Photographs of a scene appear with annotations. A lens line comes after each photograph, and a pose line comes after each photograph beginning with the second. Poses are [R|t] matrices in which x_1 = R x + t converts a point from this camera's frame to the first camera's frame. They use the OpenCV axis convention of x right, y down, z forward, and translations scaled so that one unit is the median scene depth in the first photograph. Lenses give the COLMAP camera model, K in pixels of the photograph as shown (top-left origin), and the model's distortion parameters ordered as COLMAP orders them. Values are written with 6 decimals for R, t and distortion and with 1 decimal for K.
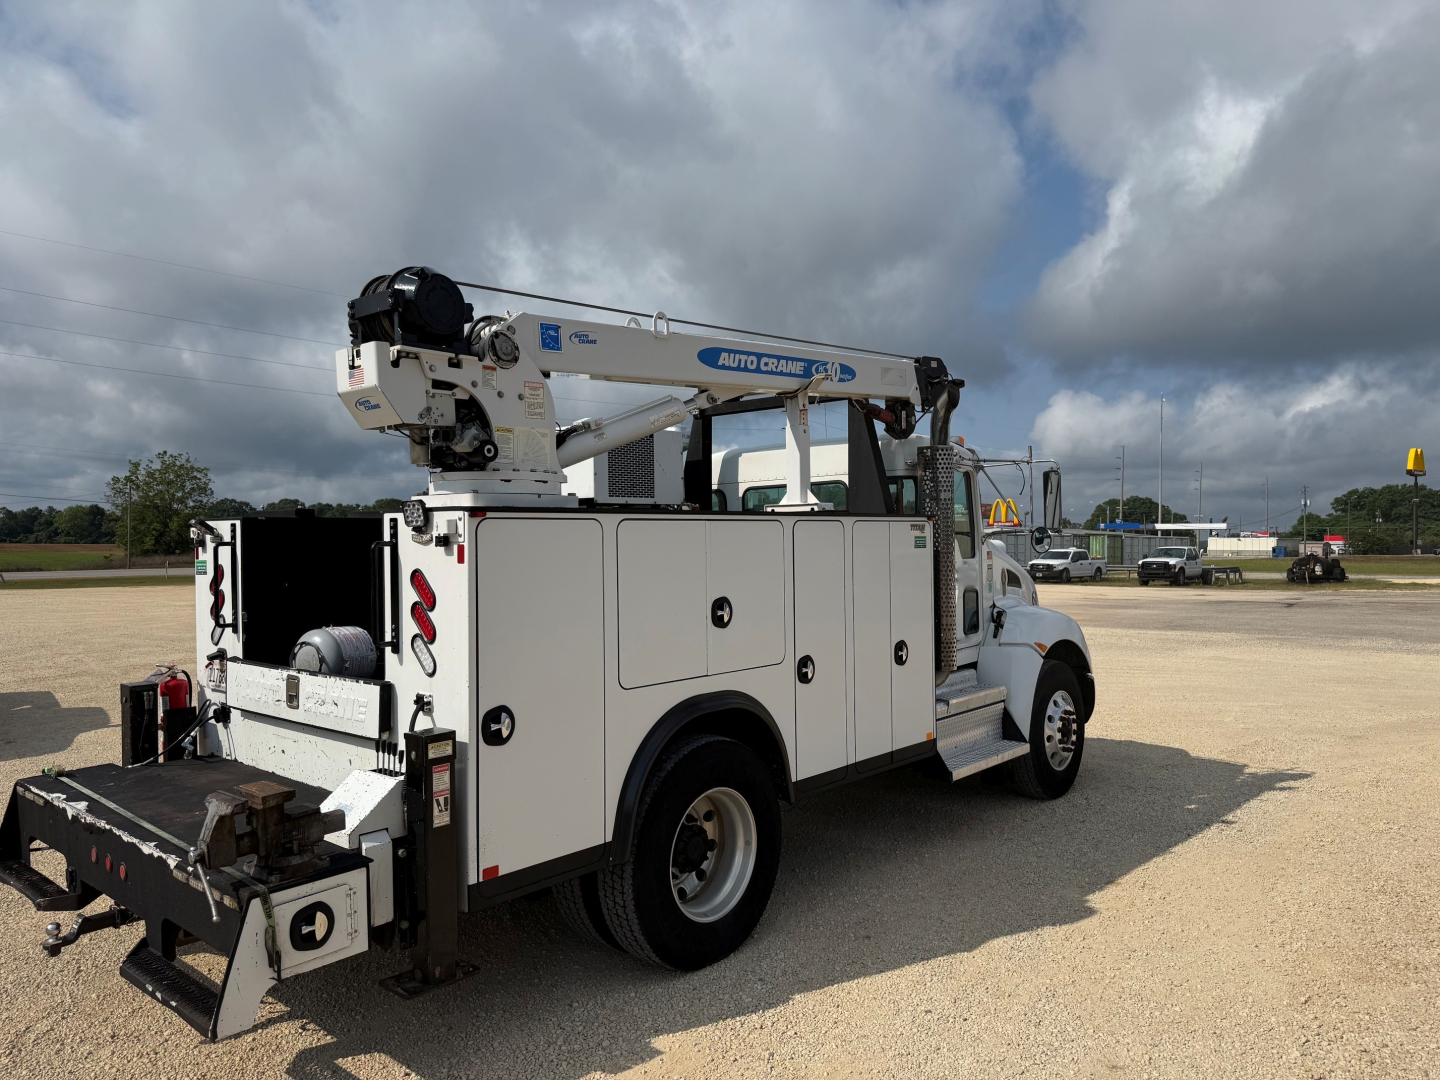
lens RADIAL K [[991.1, 0, 720.7], [0, 991.1, 544.6], [0, 0, 1]] dist [0.184211, -0.363992]
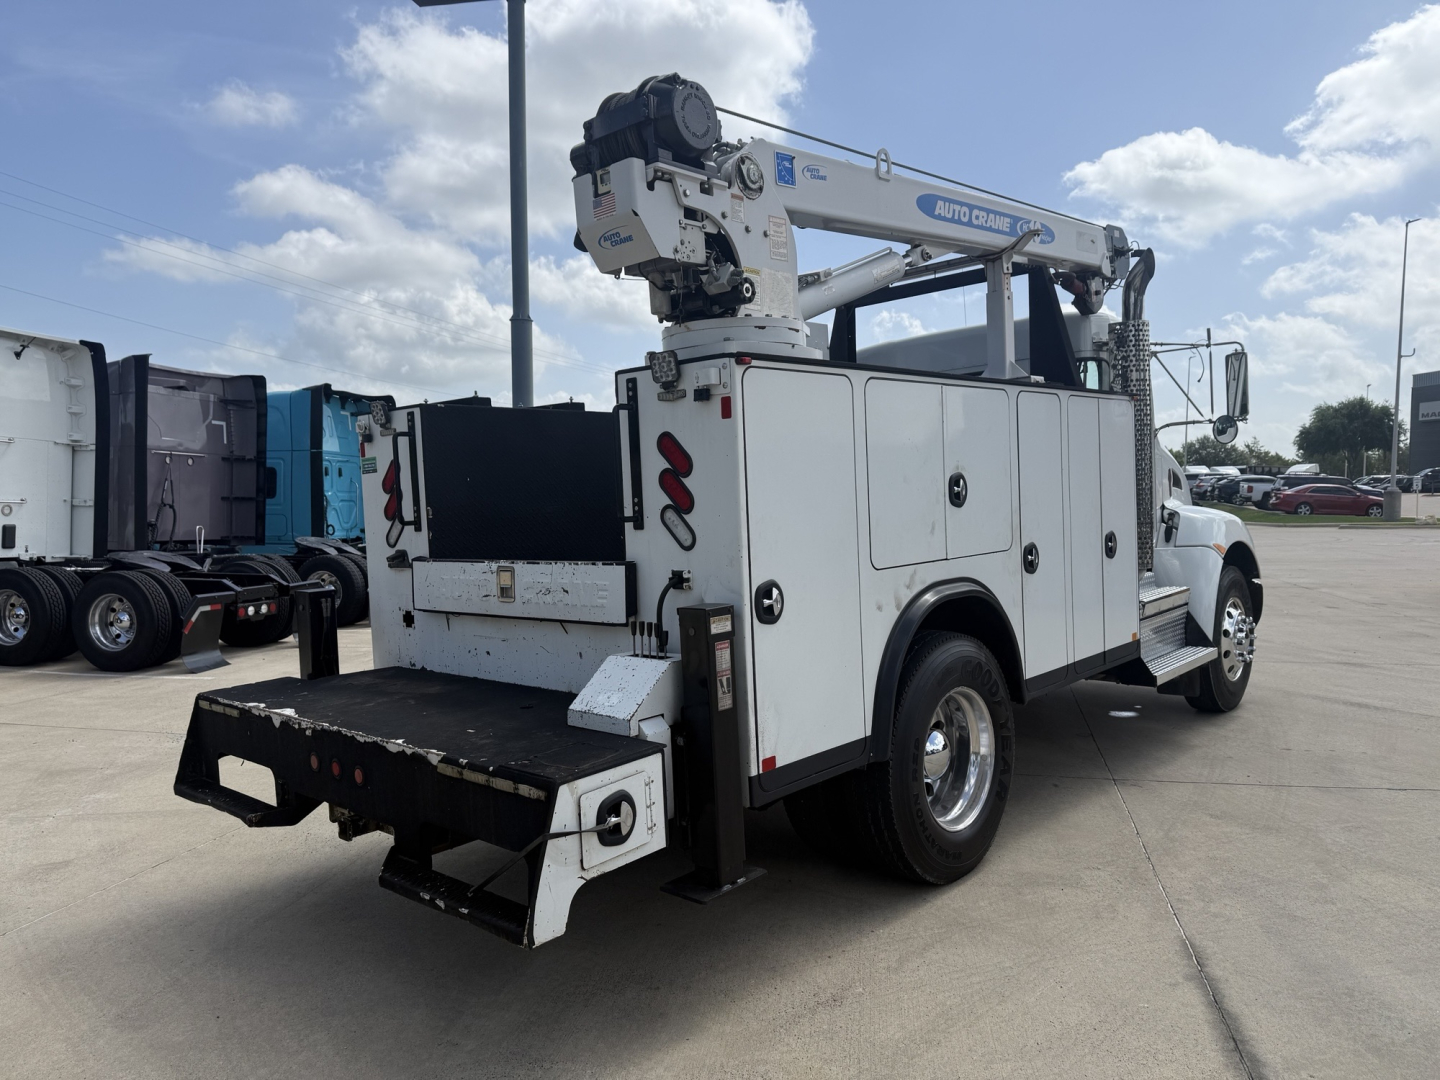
lens RADIAL K [[996.5, 0, 720.0], [0, 996.5, 540.0], [0, 0, 1]] dist [0.153654, -0.225467]
pose [[0.999387, -0.030088, -0.017925, -0.224440], [0.030767, 0.998768, 0.038928, 0.081155], [0.016732, -0.039455, 0.999081, 0.105955]]
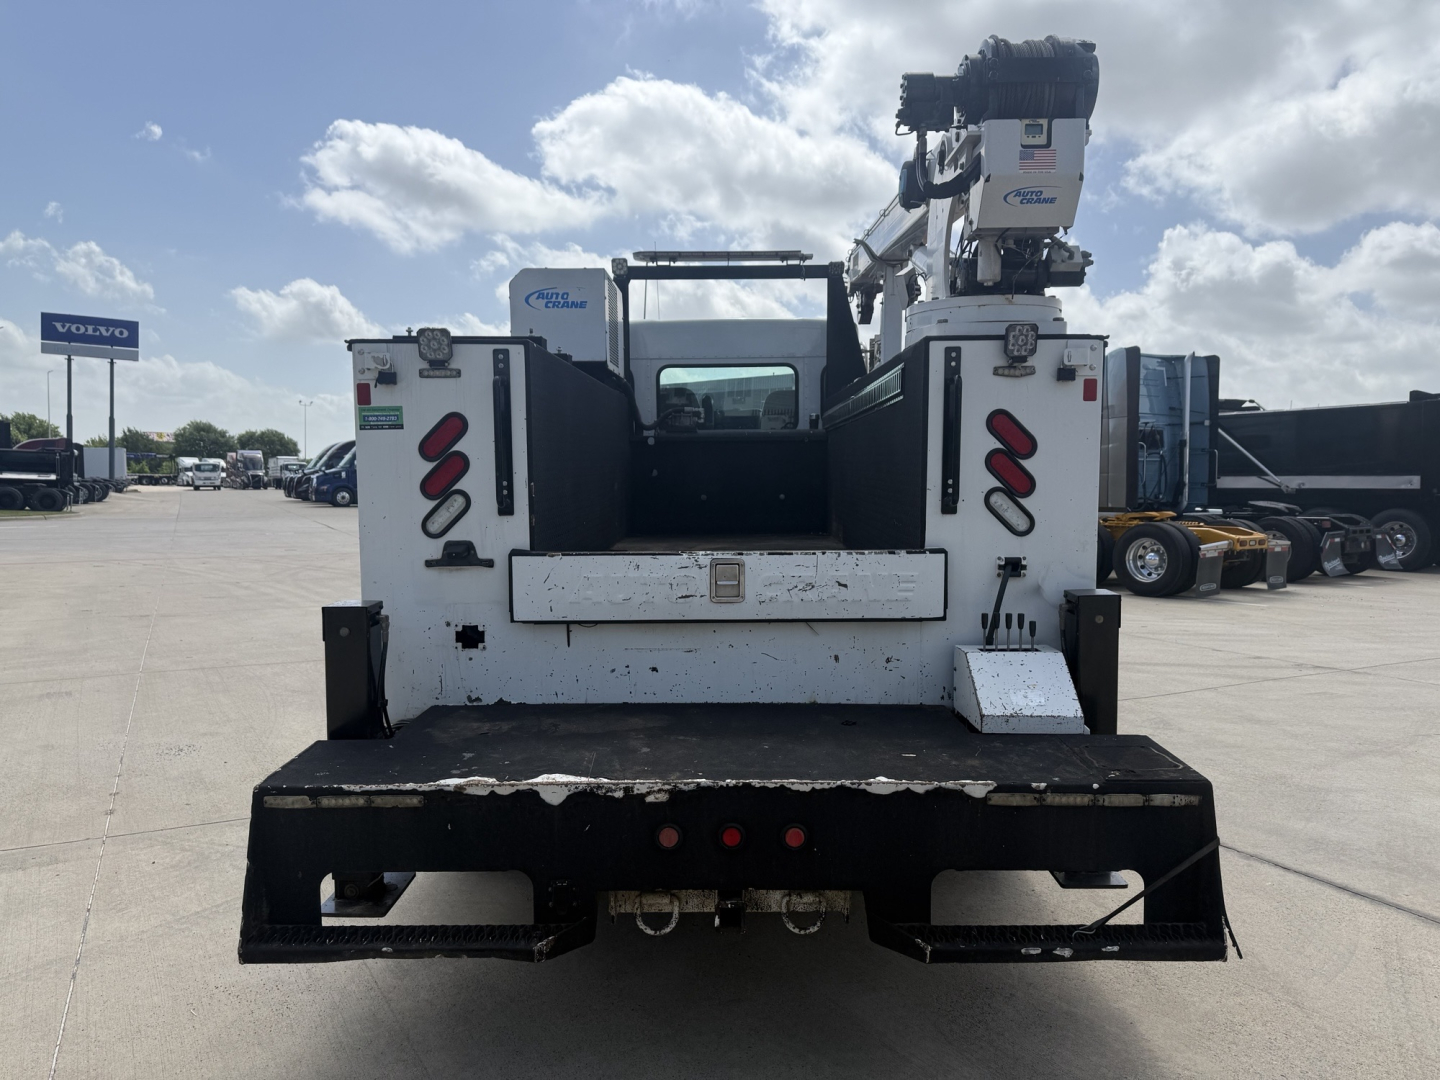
lens RADIAL K [[996.5, 0, 720.0], [0, 996.5, 540.0], [0, 0, 1]] dist [0.153654, -0.225467]
pose [[0.755961, -0.046673, 0.652951, -0.959311], [0.001928, 0.997609, 0.069078, 0.069135], [-0.654614, -0.050962, 0.754244, 0.480584]]
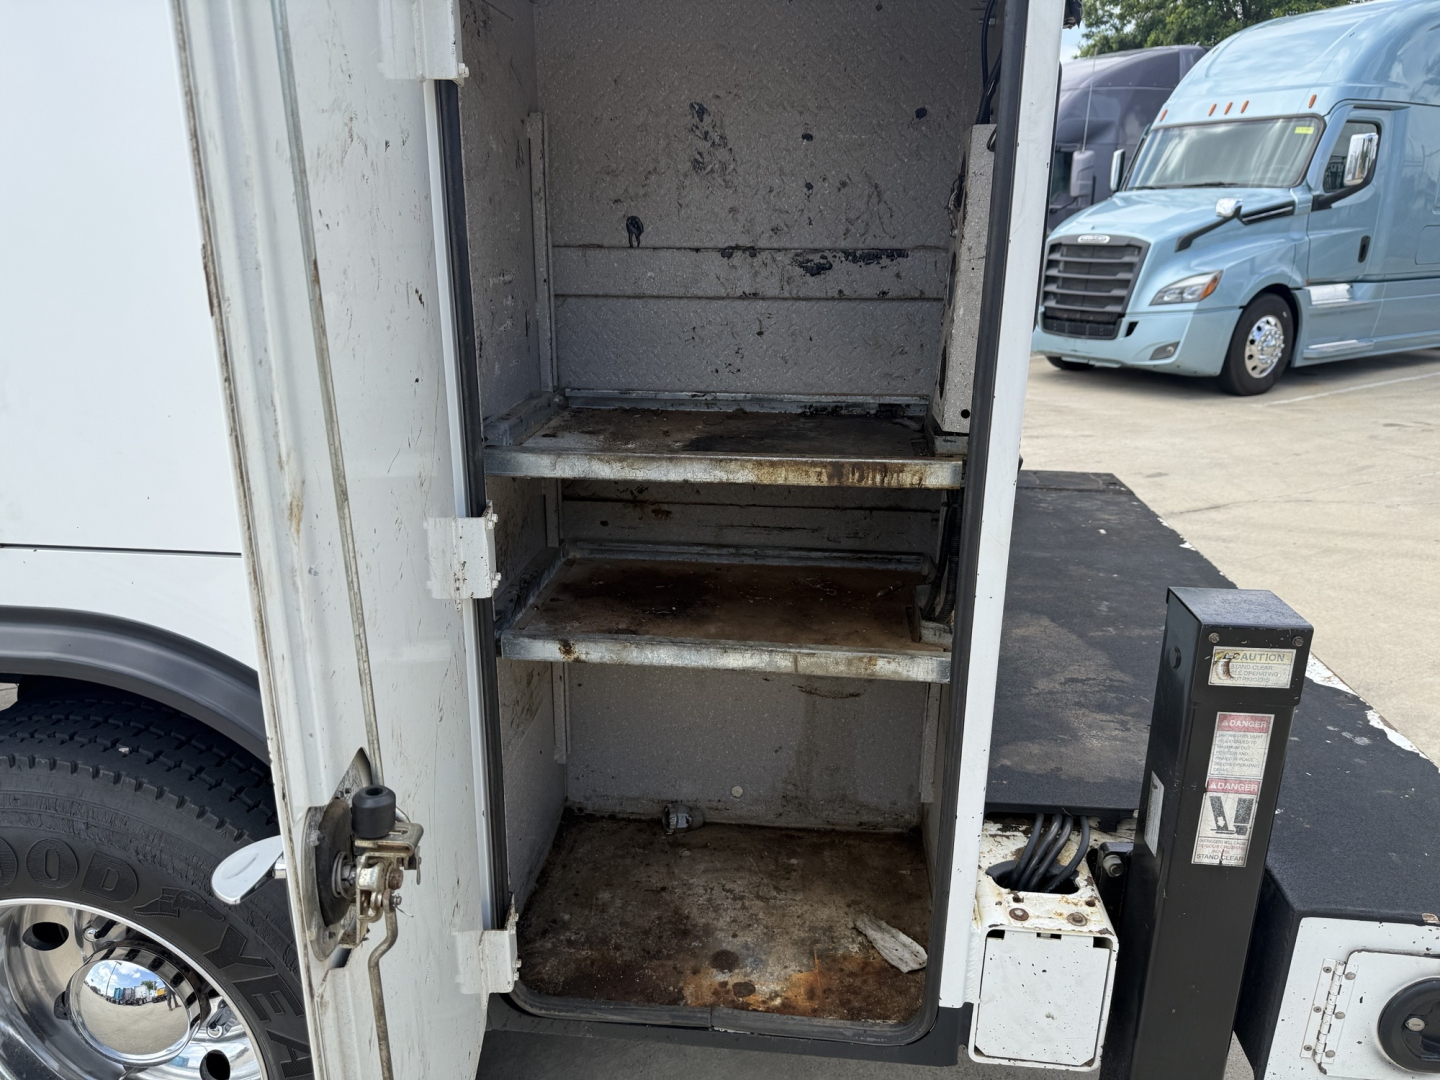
lens RADIAL K [[1020.0, 0, 720.0], [0, 1020.0, 540.0], [0, 0, 1]] dist [-0.005985, -0.004213]
pose [[-0.584650, -0.238615, 0.775402, -0.826415], [0.005090, 0.954671, 0.297620, 0.054132], [-0.811270, 0.177950, -0.556933, 1.491228]]
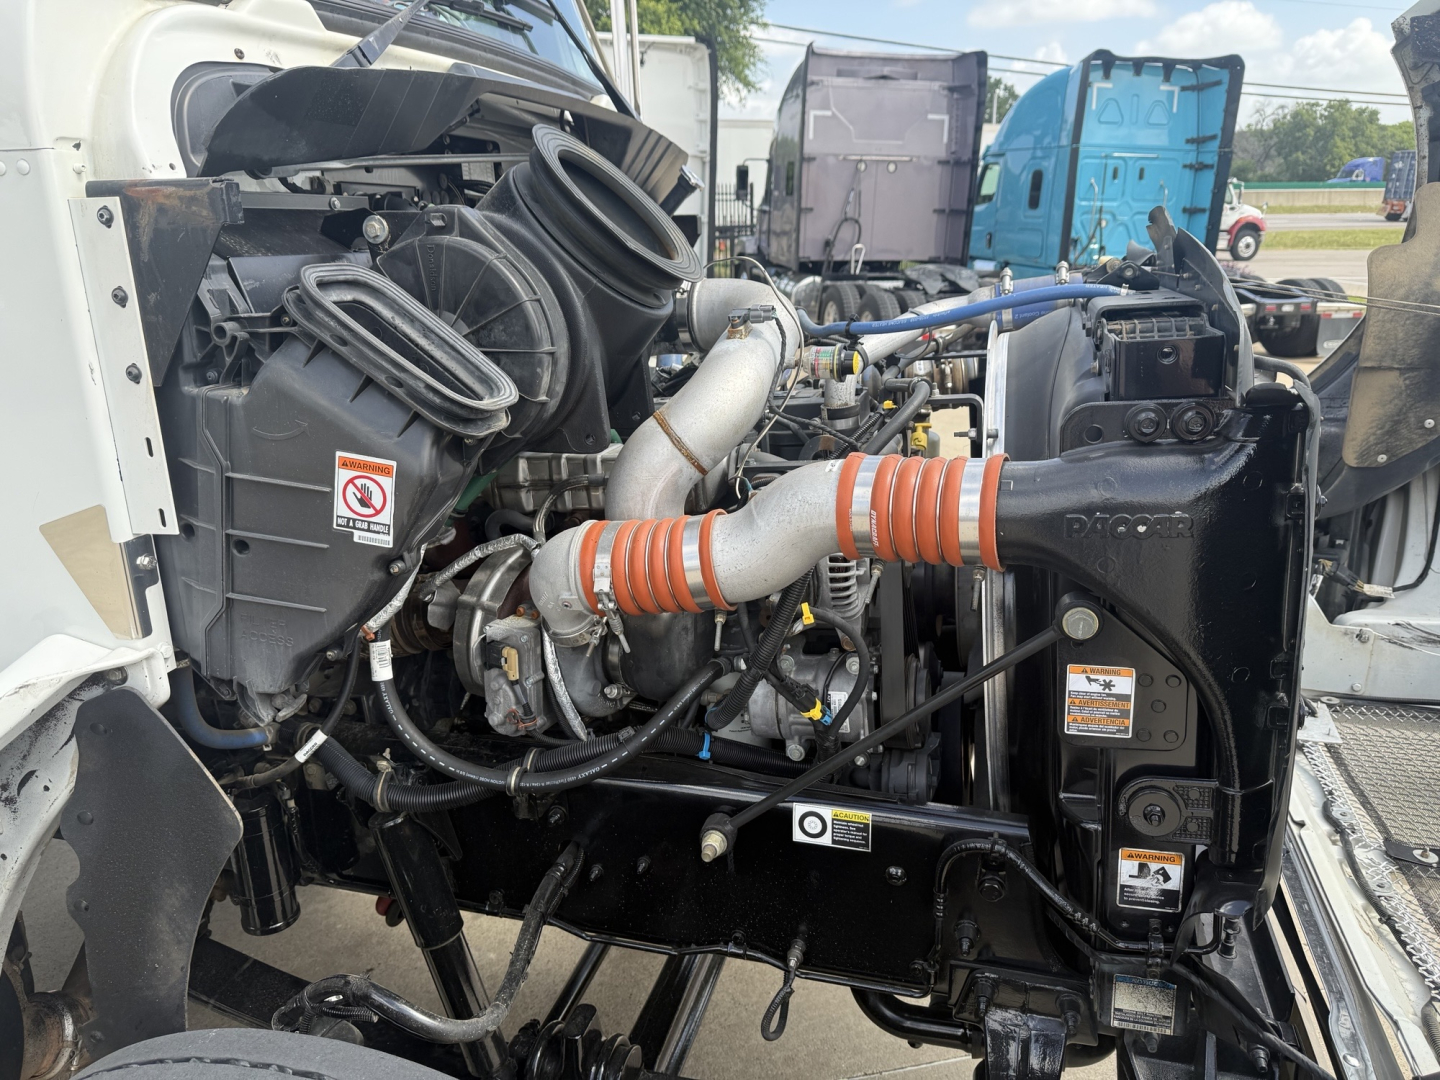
lens RADIAL K [[1003.2, 0, 711.7], [0, 1003.2, 533.9], [0, 0, 1]] dist [0.098780, -0.157908]
pose [[0.415236, 0.262843, -0.870915, 0.733647], [0.009089, 0.956104, 0.292886, 0.044475], [0.909668, -0.129533, 0.394620, 1.902176]]
